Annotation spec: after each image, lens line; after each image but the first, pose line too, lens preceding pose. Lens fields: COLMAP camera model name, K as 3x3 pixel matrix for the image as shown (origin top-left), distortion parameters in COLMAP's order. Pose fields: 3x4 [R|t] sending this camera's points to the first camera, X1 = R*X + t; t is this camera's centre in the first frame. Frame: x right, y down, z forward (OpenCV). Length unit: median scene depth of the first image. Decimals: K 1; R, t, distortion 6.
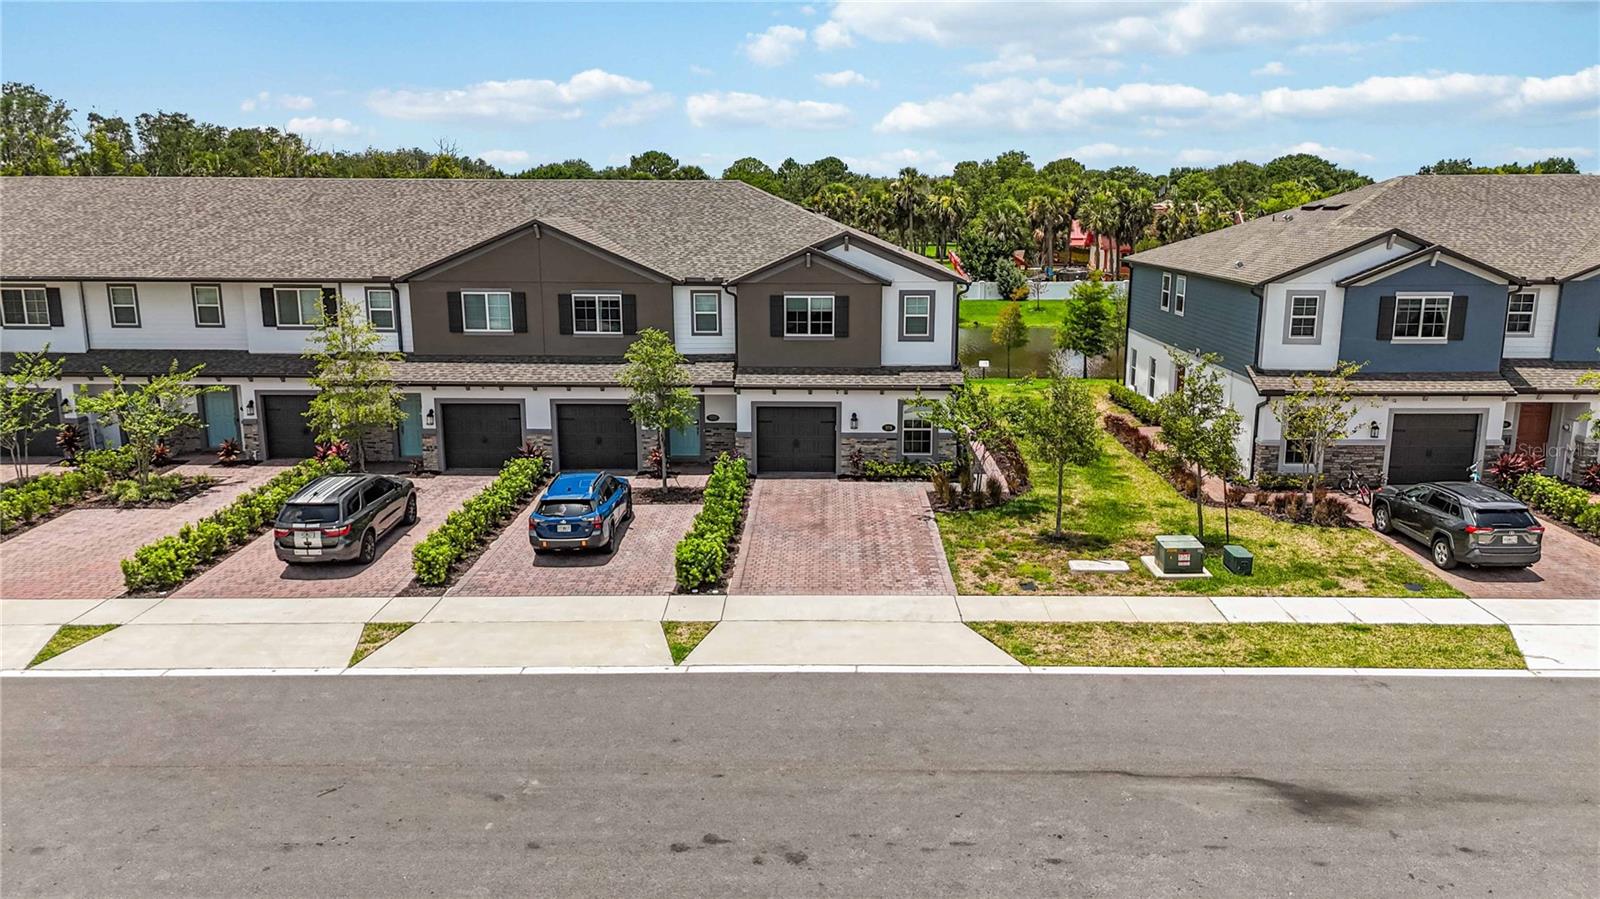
lens RADIAL K [[1171.3, 0, 806.6], [0, 1171.3, 453.3], [0, 0, 1]] dist [0.128701, -0.217838]
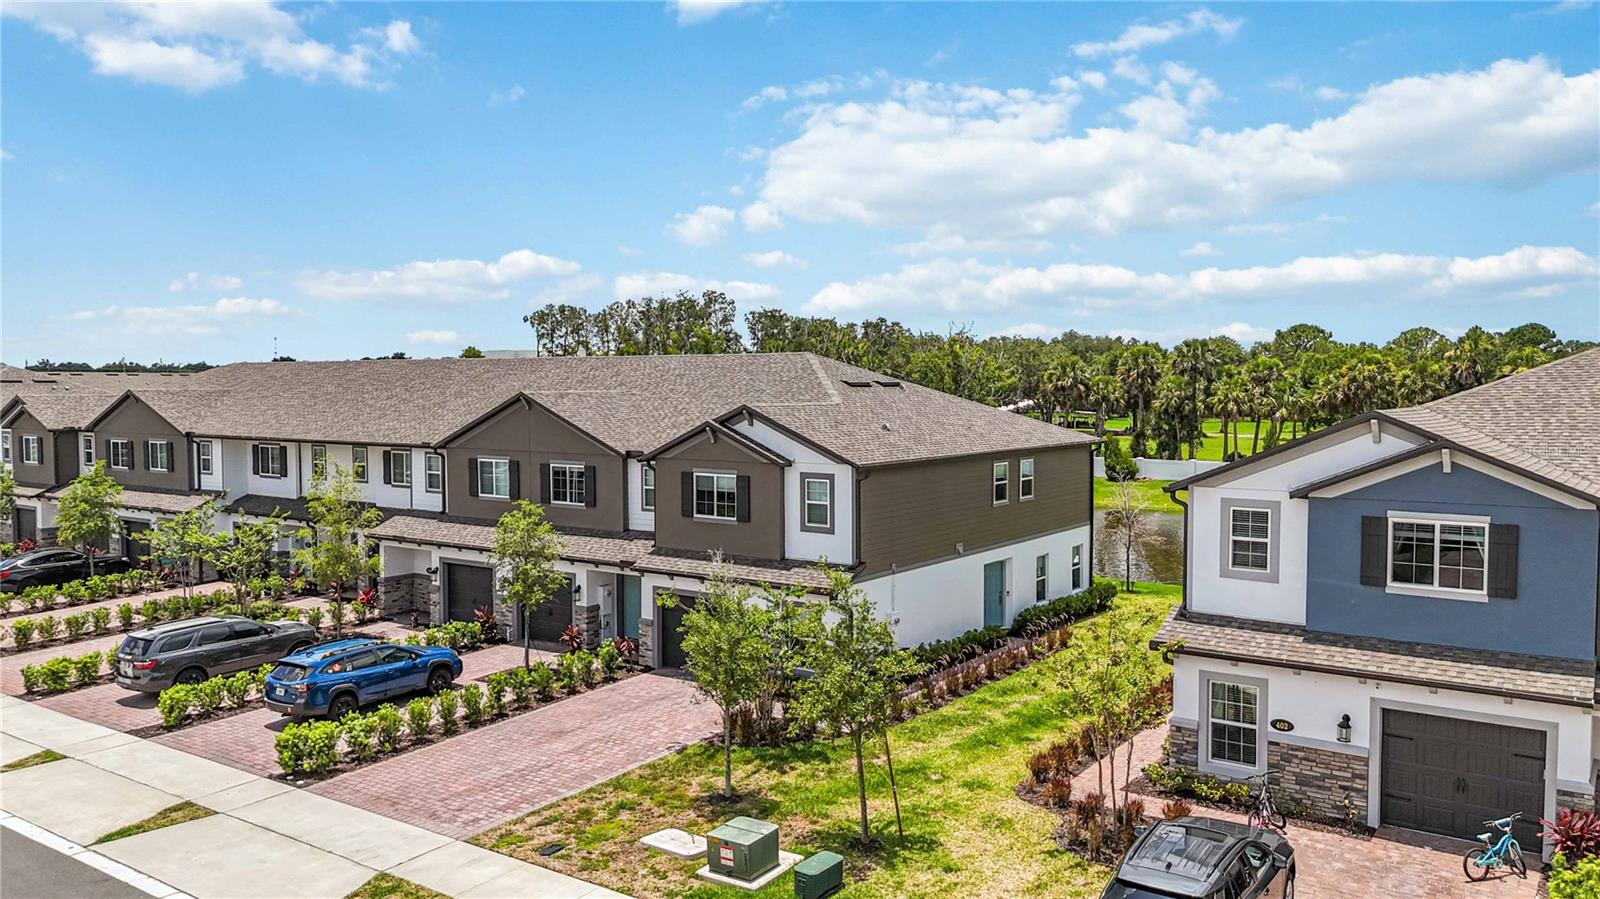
lens RADIAL K [[1181.1, 0, 805.3], [0, 1181.1, 447.2], [0, 0, 1]] dist [0.079359, -0.085574]
pose [[0.826058, 0.028882, -0.562844, 0.585987], [-0.114123, 0.986569, -0.116868, -0.058809], [0.551909, 0.160773, 0.818259, 0.307202]]
